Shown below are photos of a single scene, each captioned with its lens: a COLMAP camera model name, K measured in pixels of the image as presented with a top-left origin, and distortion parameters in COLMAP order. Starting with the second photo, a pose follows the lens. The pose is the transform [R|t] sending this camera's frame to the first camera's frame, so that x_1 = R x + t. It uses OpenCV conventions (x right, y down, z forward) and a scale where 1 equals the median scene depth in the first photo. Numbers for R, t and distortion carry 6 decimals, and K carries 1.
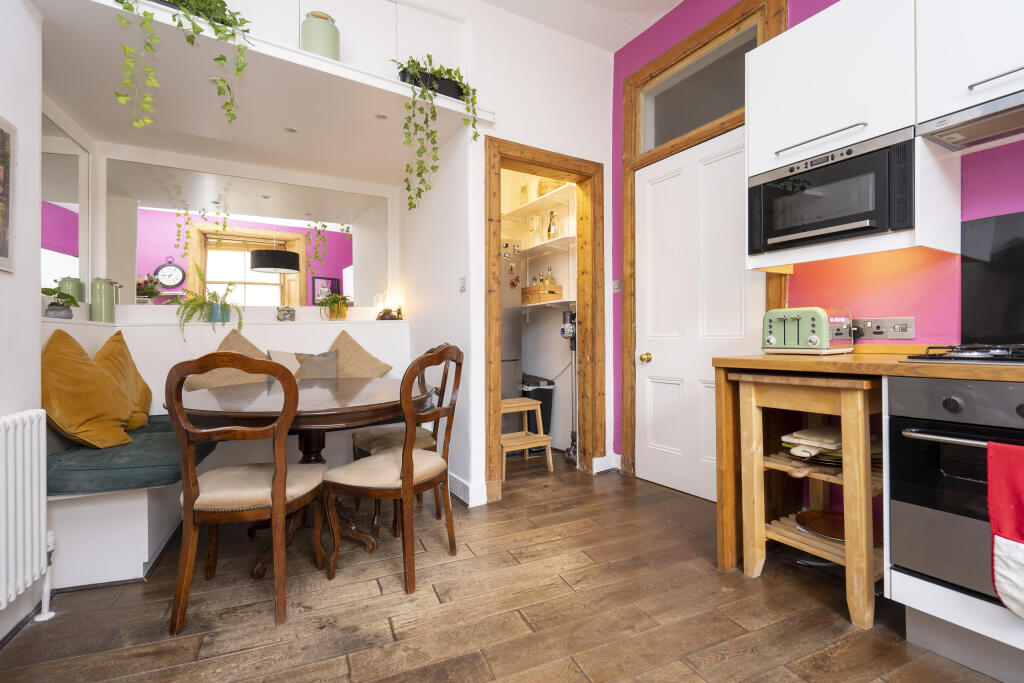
lens RADIAL K [[473.5, 0, 507.7], [0, 473.5, 338.9], [0, 0, 1]] dist [0.000314, -0.000028]
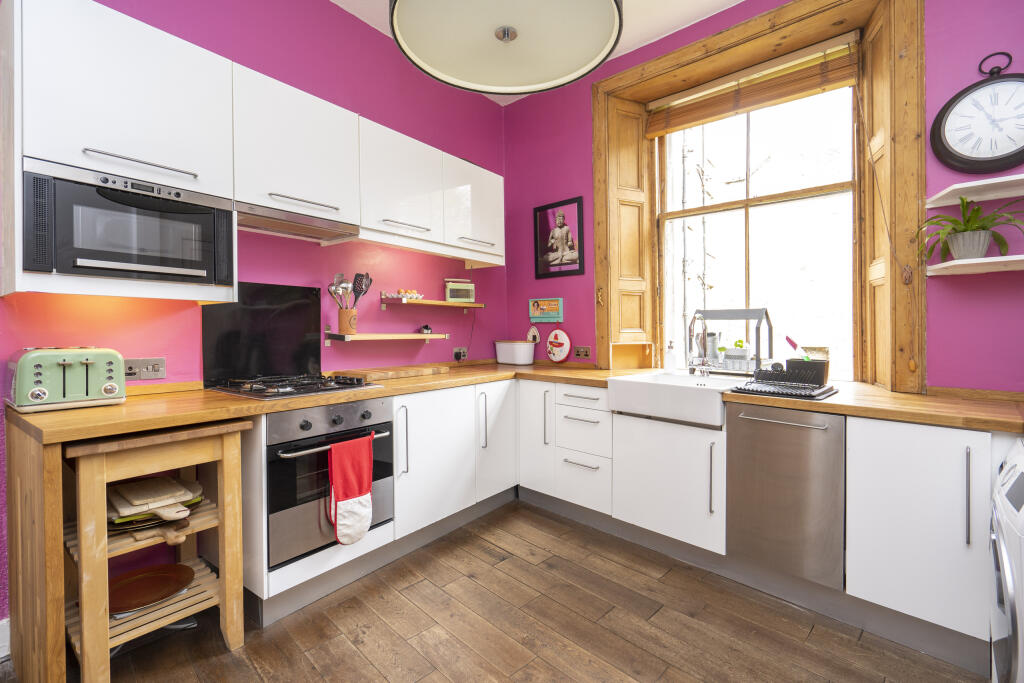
lens RADIAL K [[473.5, 0, 507.7], [0, 473.5, 338.9], [0, 0, 1]] dist [0.000314, -0.000028]
pose [[-0.390013, -0.002316, 0.920806, -0.455921], [0.006386, 0.999966, 0.005220, -0.095403], [-0.920787, 0.007916, -0.389985, 0.756422]]
